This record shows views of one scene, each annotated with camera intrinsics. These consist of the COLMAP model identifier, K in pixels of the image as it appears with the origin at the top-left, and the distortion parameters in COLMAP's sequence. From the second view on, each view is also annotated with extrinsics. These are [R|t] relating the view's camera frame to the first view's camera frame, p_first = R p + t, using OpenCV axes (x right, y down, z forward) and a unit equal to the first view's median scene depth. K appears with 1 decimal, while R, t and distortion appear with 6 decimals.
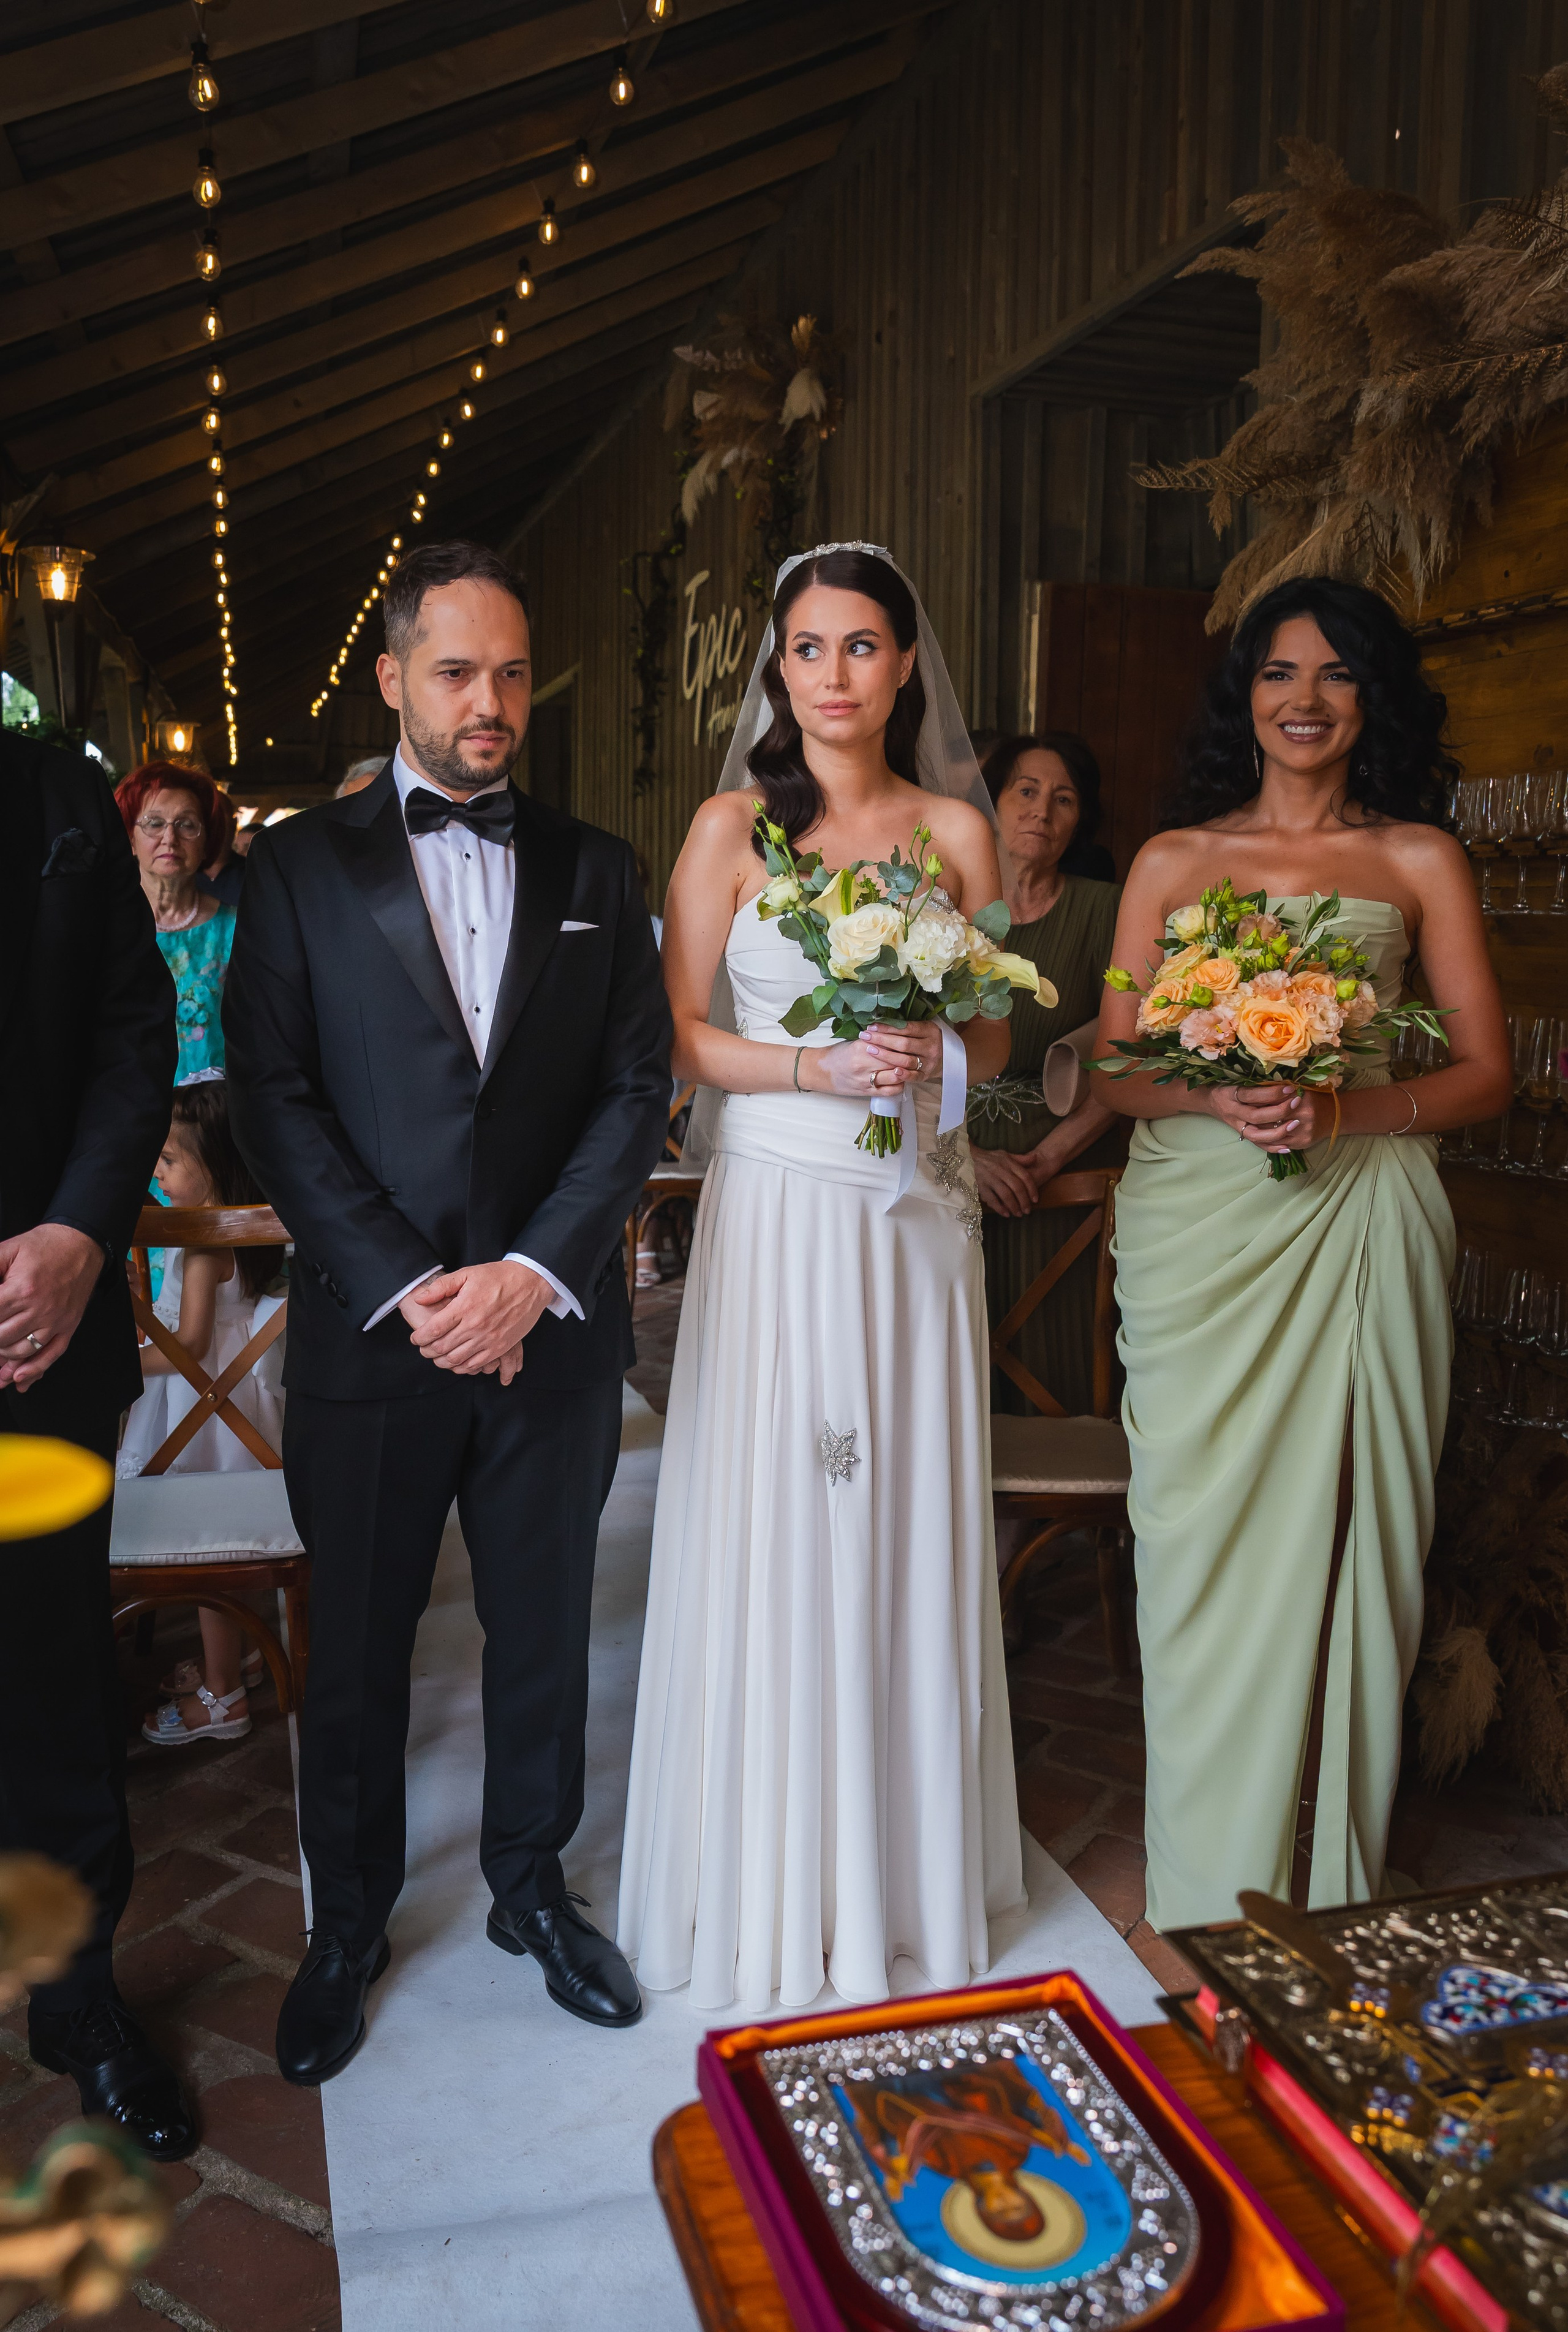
lens RADIAL K [[1933.9, 0, 660.8], [0, 1933.9, 1149.9], [0, 0, 1]] dist [-0.022510, 0.015635]
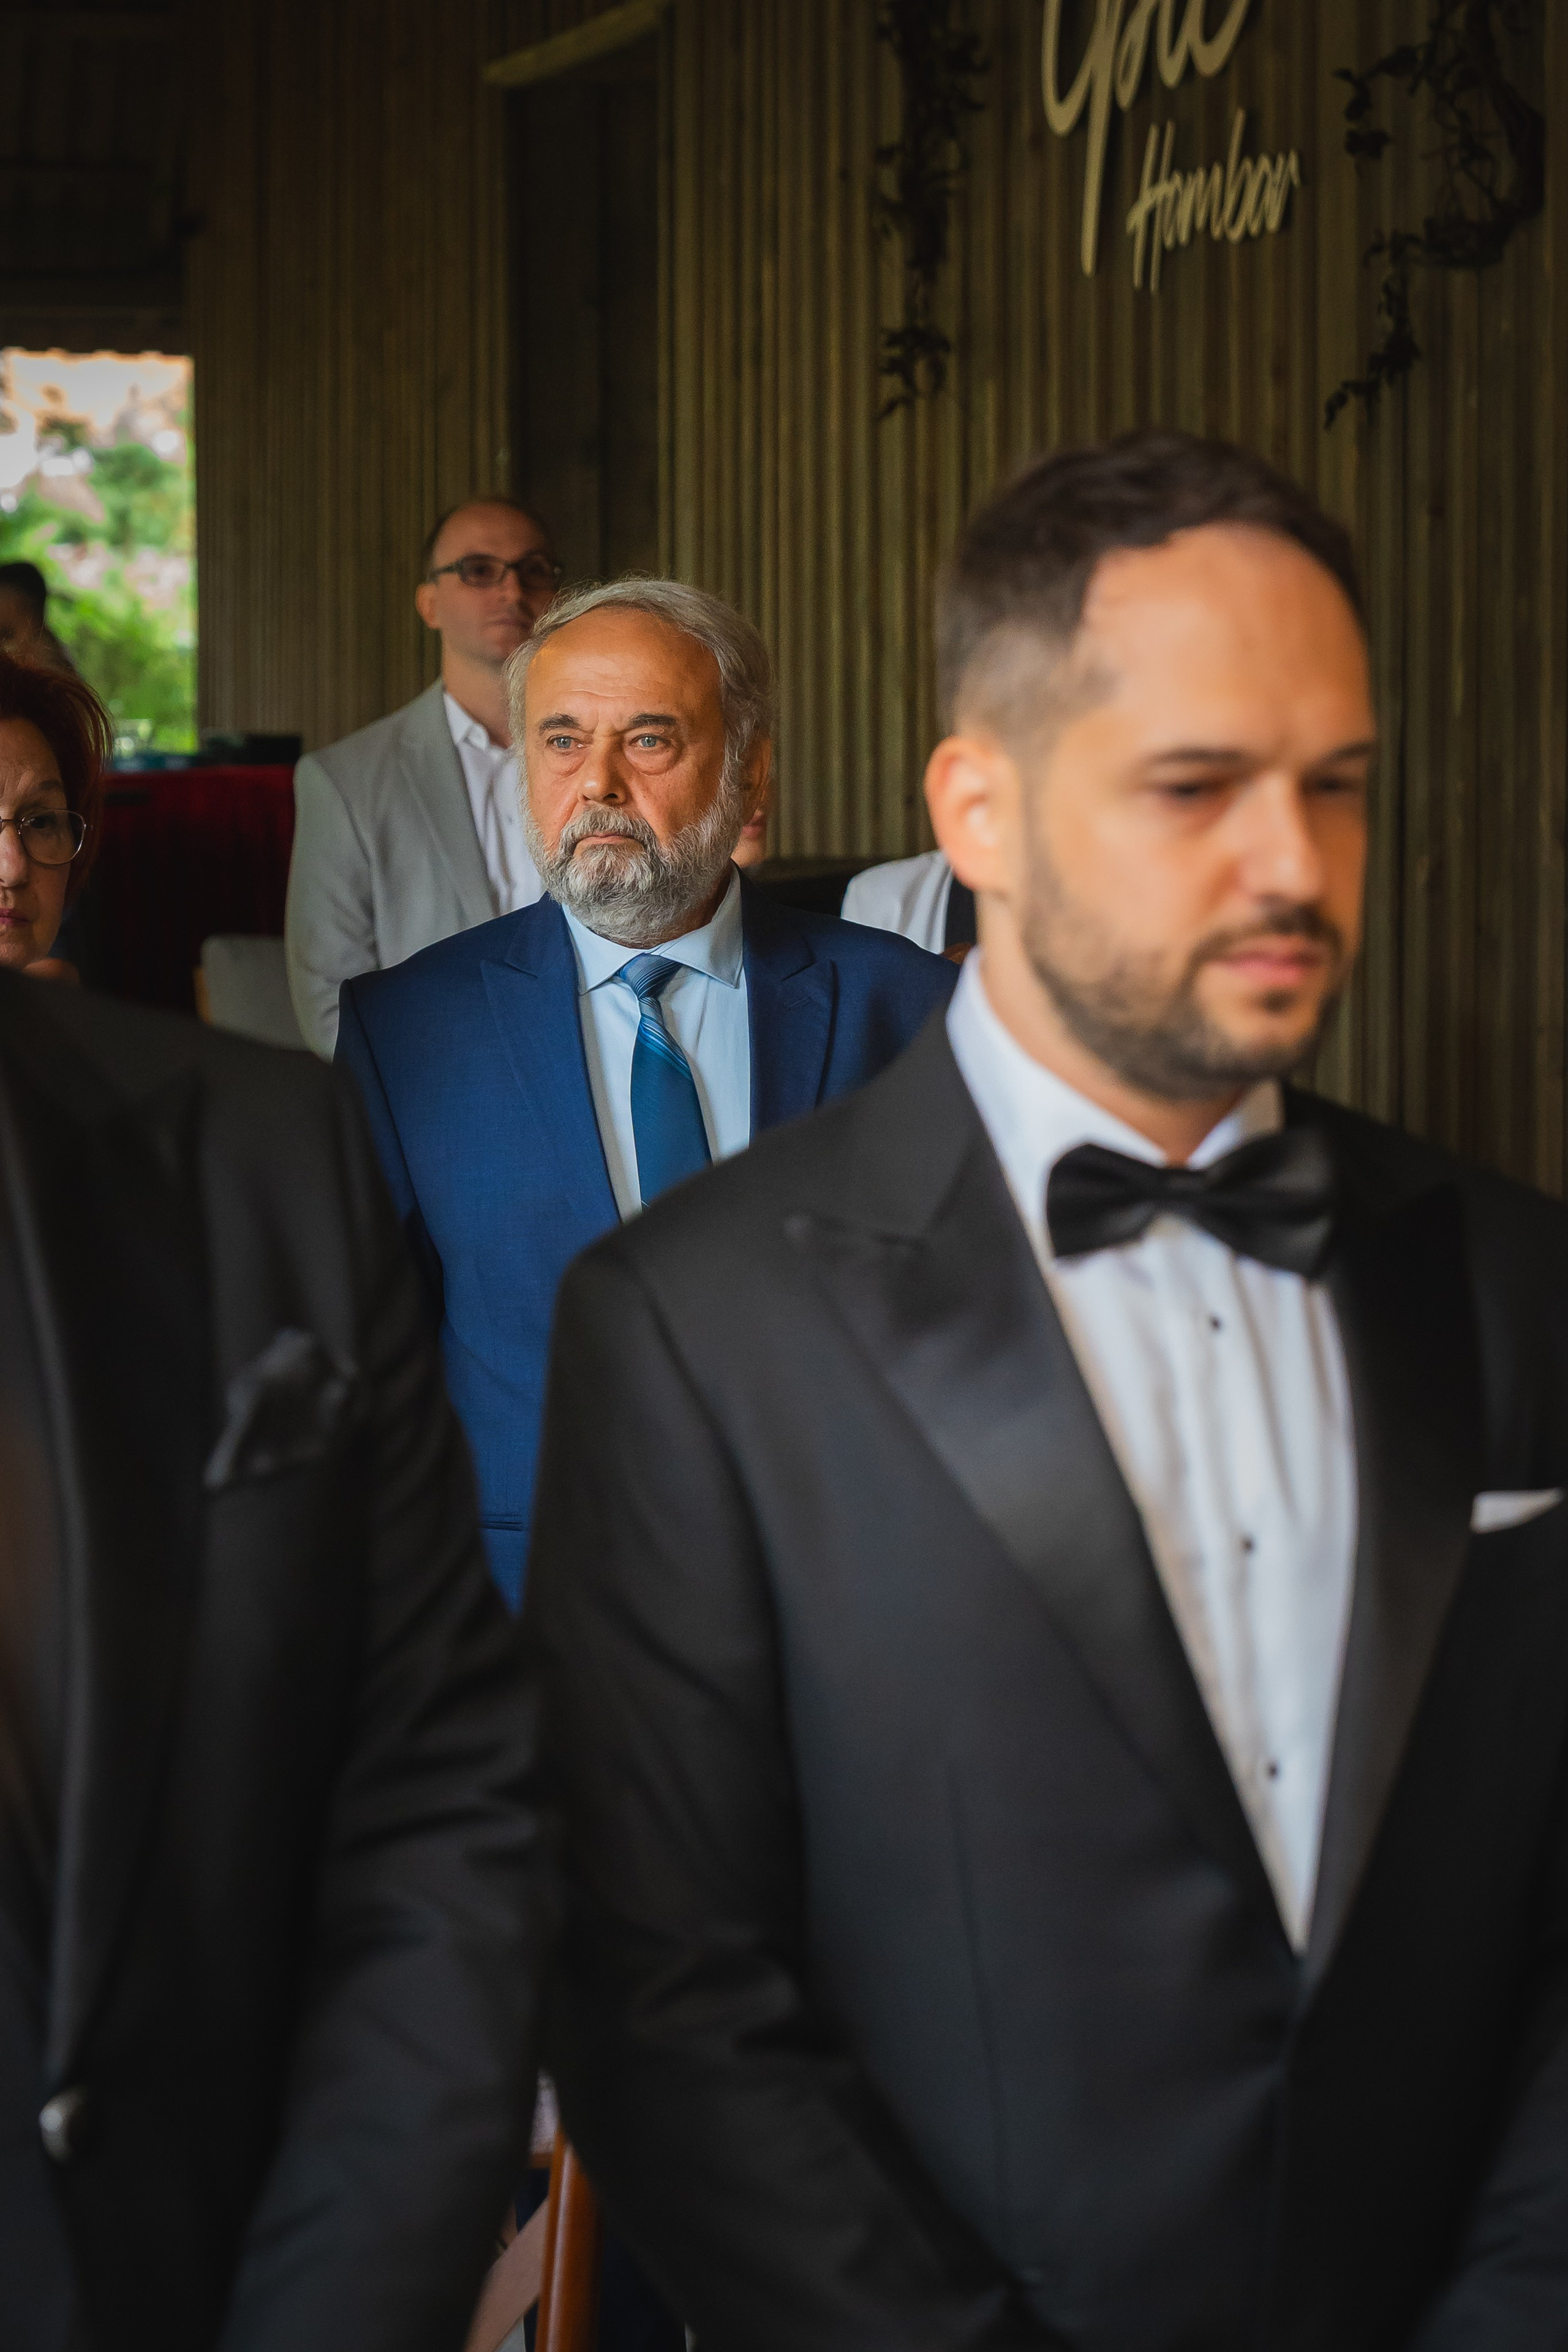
lens RADIAL K [[5833.9, 0, 779.9], [0, 5833.9, 1165.8], [0, 0, 1]] dist [0.017601, 0.000000]
pose [[0.999754, -0.014001, 0.017181, -0.084045], [0.014078, 0.999891, -0.004382, -0.075215], [-0.017117, 0.004623, 0.999843, -0.028567]]
